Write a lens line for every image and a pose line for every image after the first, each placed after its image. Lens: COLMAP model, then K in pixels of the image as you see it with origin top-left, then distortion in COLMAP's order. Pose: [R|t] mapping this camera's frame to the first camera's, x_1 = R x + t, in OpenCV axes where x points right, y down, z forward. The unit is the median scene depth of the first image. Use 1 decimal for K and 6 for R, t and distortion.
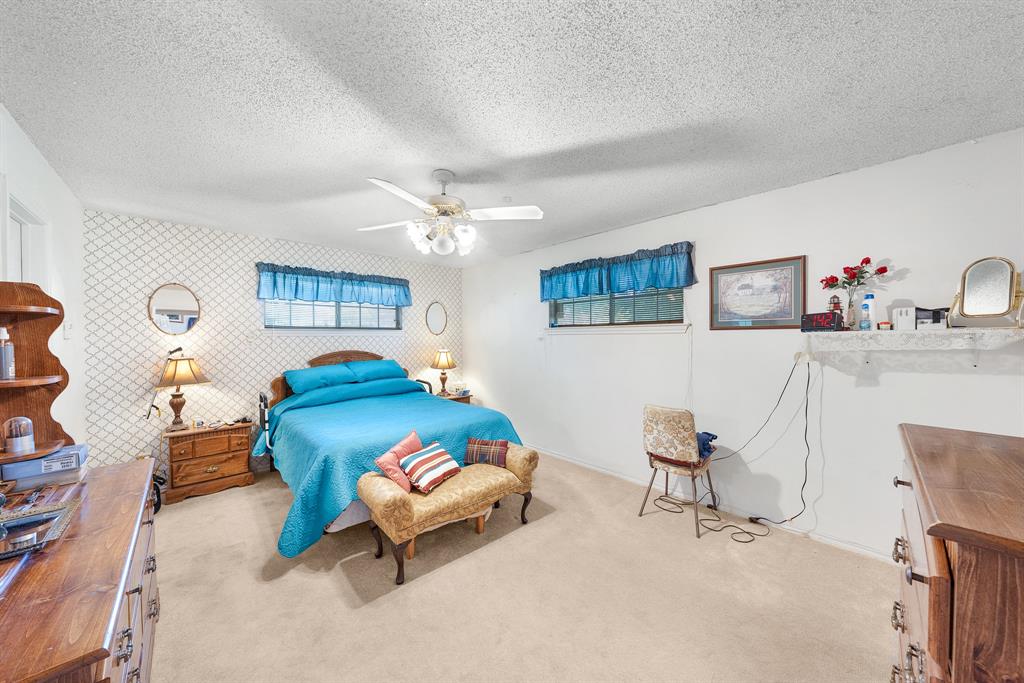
lens RADIAL K [[350.9, 0, 519.1], [0, 350.9, 340.6], [0, 0, 1]] dist [-0.000118, 0.000032]
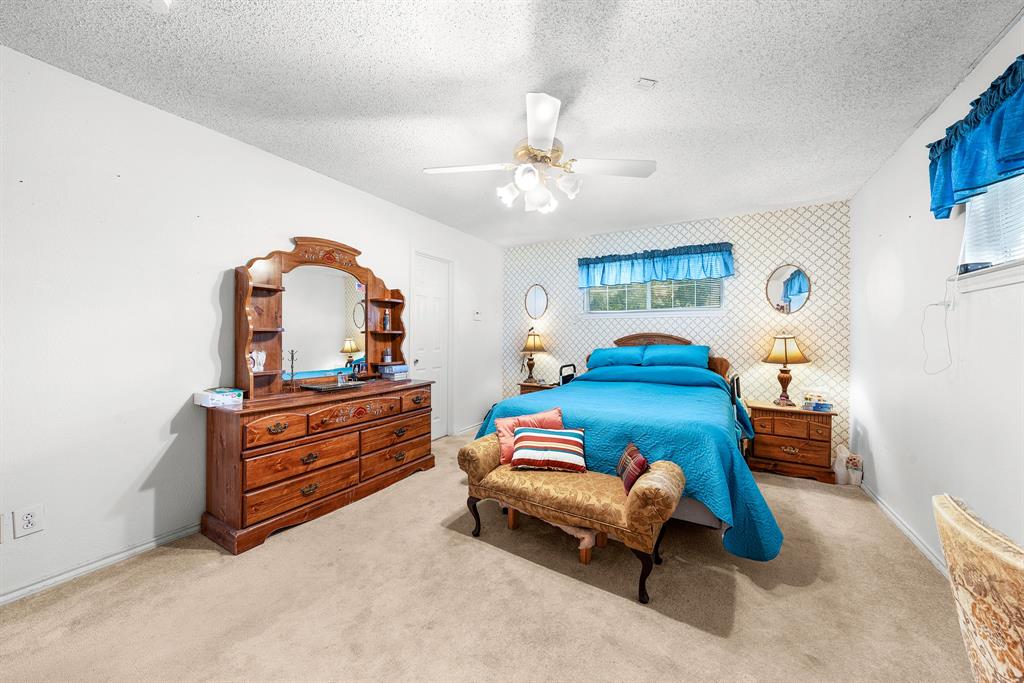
lens RADIAL K [[353.9, 0, 512.4], [0, 353.9, 338.0], [0, 0, 1]] dist [-0.001883, -0.000097]
pose [[0.267060, 0.012176, -0.963603, 0.434714], [-0.016954, 0.999825, 0.007935, 0.053479], [0.963531, 0.014218, 0.267220, 0.498571]]
